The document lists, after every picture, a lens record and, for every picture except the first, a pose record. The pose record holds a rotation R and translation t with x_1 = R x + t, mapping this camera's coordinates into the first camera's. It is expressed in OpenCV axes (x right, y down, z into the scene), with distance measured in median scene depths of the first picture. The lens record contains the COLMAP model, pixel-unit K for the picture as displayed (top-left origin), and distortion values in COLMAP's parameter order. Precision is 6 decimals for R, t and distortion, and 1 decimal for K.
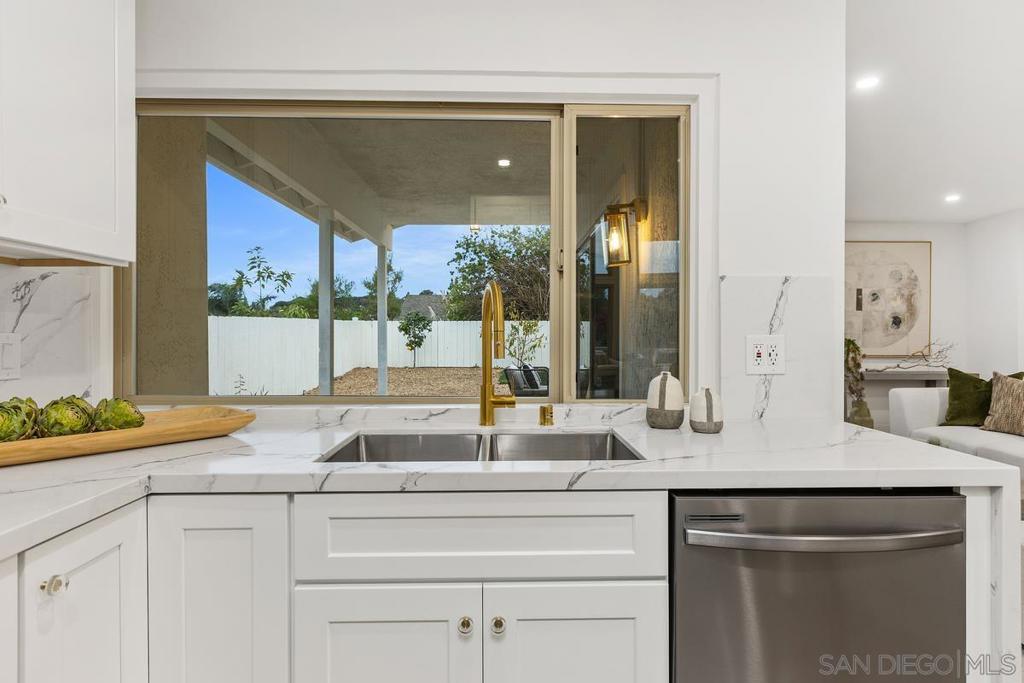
lens RADIAL K [[542.8, 0, 509.5], [0, 542.8, 333.7], [0, 0, 1]] dist [0.003801, 0.000226]
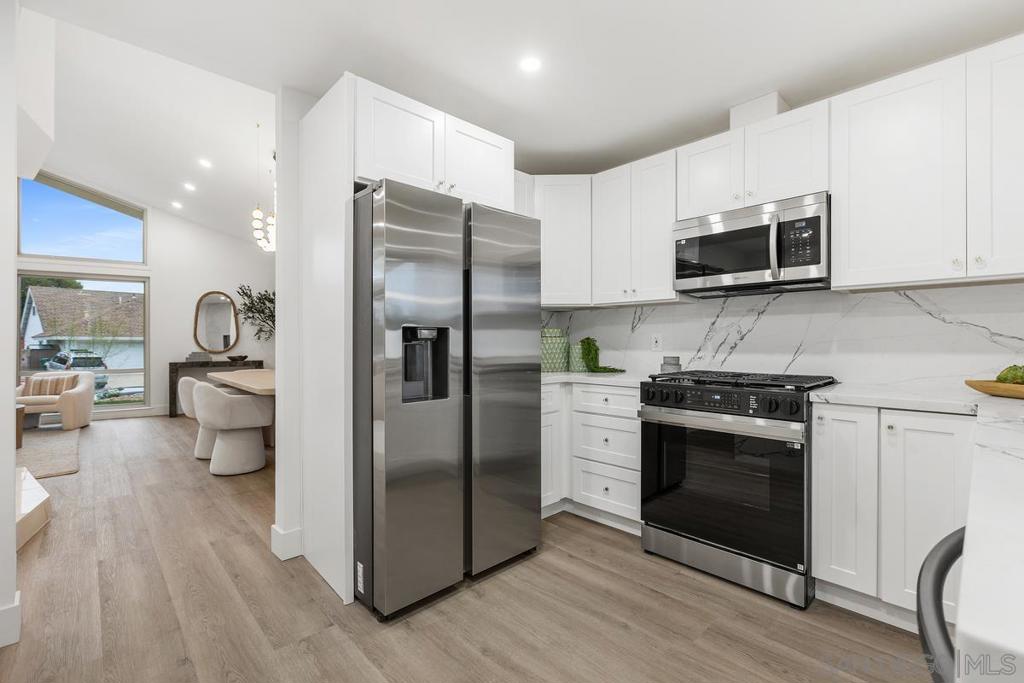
lens RADIAL K [[452.1, 0, 516.9], [0, 452.1, 341.6], [0, 0, 1]] dist [0.002007, 0.000202]
pose [[-0.721860, -0.000803, -0.692038, 0.880111], [-0.007275, 0.999953, 0.006429, 0.039785], [0.692001, 0.009675, -0.721832, 0.651202]]
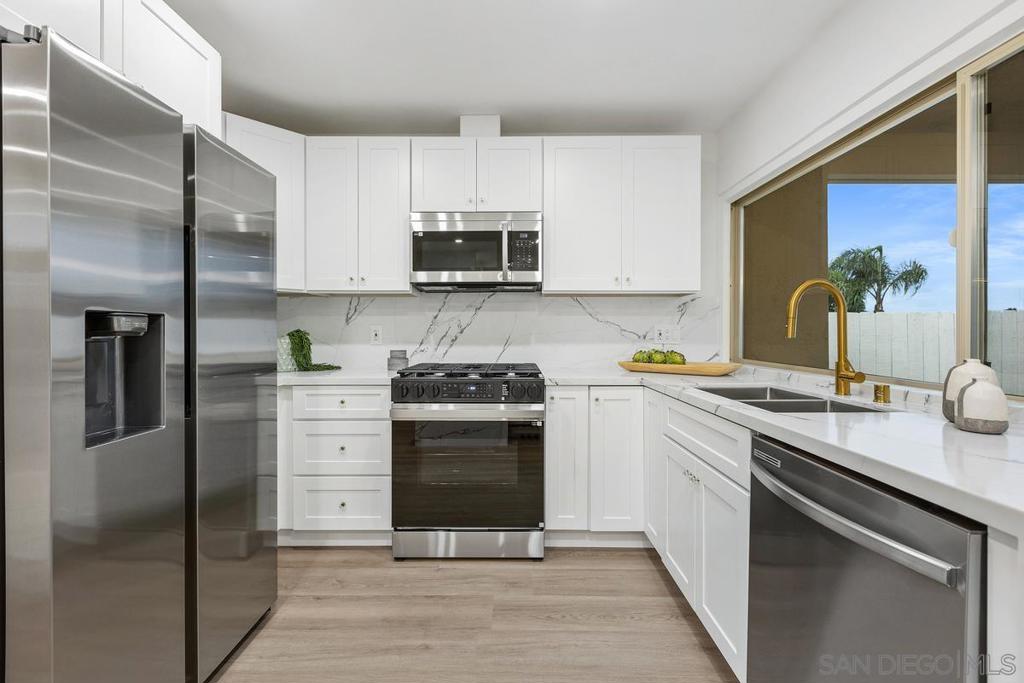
lens RADIAL K [[452.1, 0, 513.4], [0, 452.1, 334.2], [0, 0, 1]] dist [0.002007, 0.000202]
pose [[-0.008102, 0.001632, -0.999966, 0.927817], [-0.010959, 0.999938, 0.001721, 0.037465], [0.999907, 0.010972, -0.008084, 0.261069]]
